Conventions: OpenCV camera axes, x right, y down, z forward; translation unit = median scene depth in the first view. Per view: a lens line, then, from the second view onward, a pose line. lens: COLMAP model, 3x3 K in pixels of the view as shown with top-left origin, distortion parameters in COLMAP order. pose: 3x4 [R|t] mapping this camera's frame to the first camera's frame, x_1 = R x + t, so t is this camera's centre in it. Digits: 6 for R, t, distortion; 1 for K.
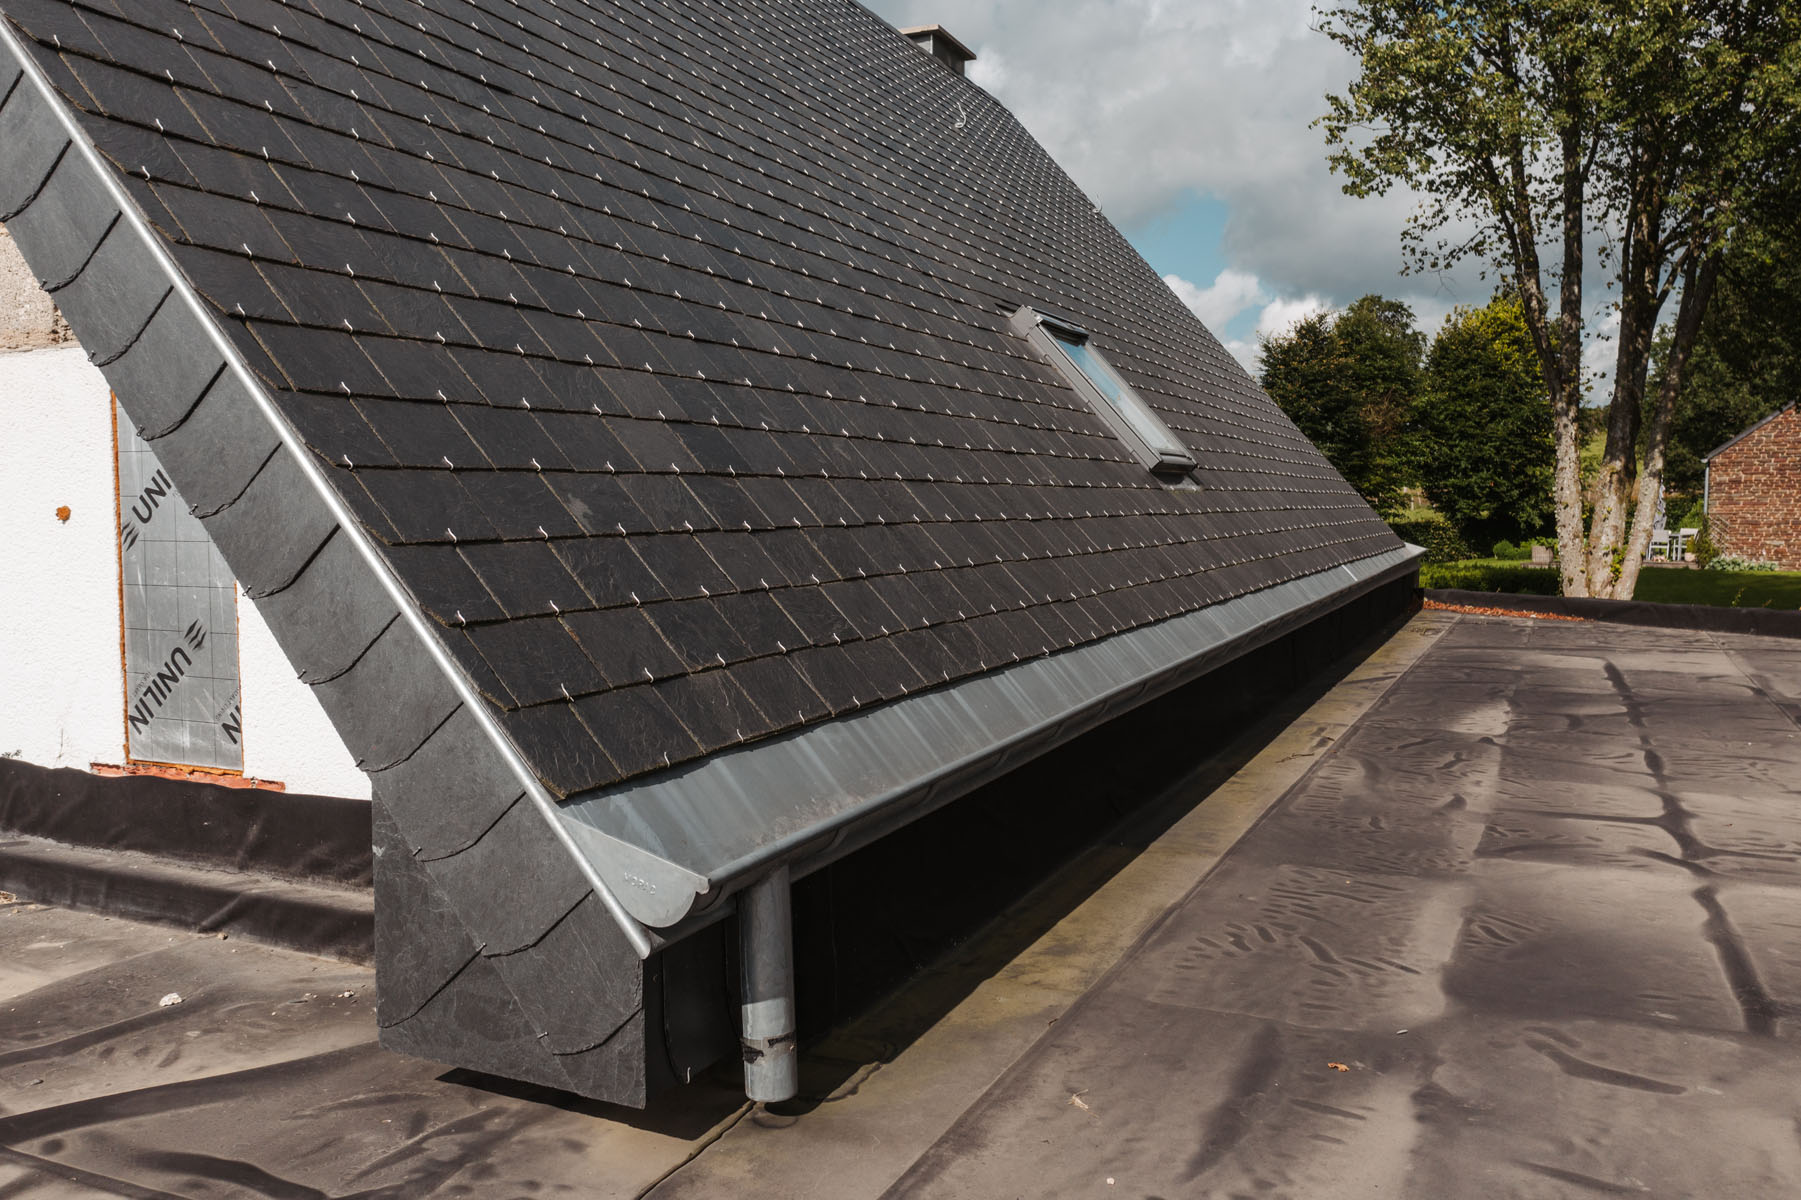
lens RADIAL K [[1424.4, 0, 900.6], [0, 1424.4, 601.4], [0, 0, 1]] dist [-0.019853, 0.006613]
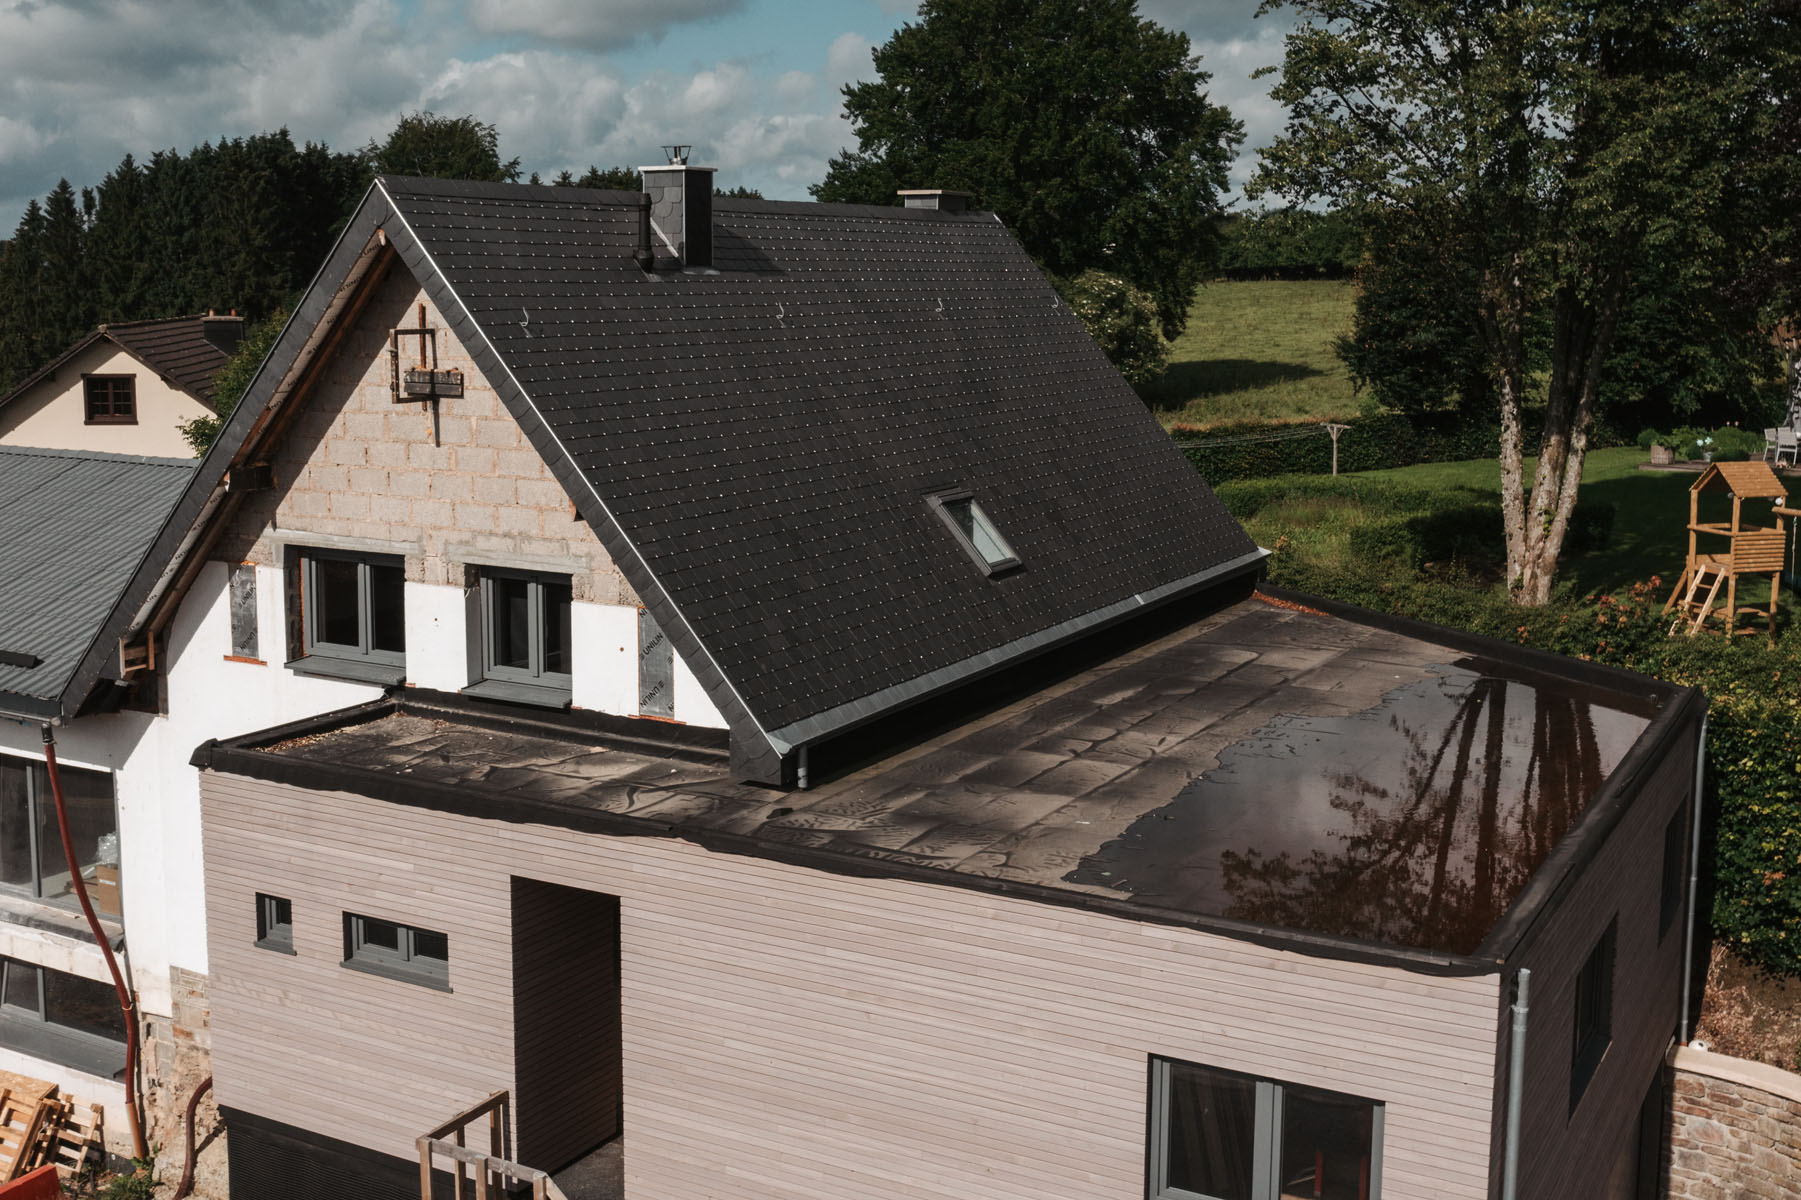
lens RADIAL K [[1972.9, 0, 863.2], [0, 1972.9, 534.0], [0, 0, 1]] dist [-0.020217, 0.000000]
pose [[0.996293, 0.018147, -0.084084, 0.546470], [-0.012828, 0.997907, 0.063379, -0.792064], [0.085059, -0.062065, 0.994441, -4.642139]]
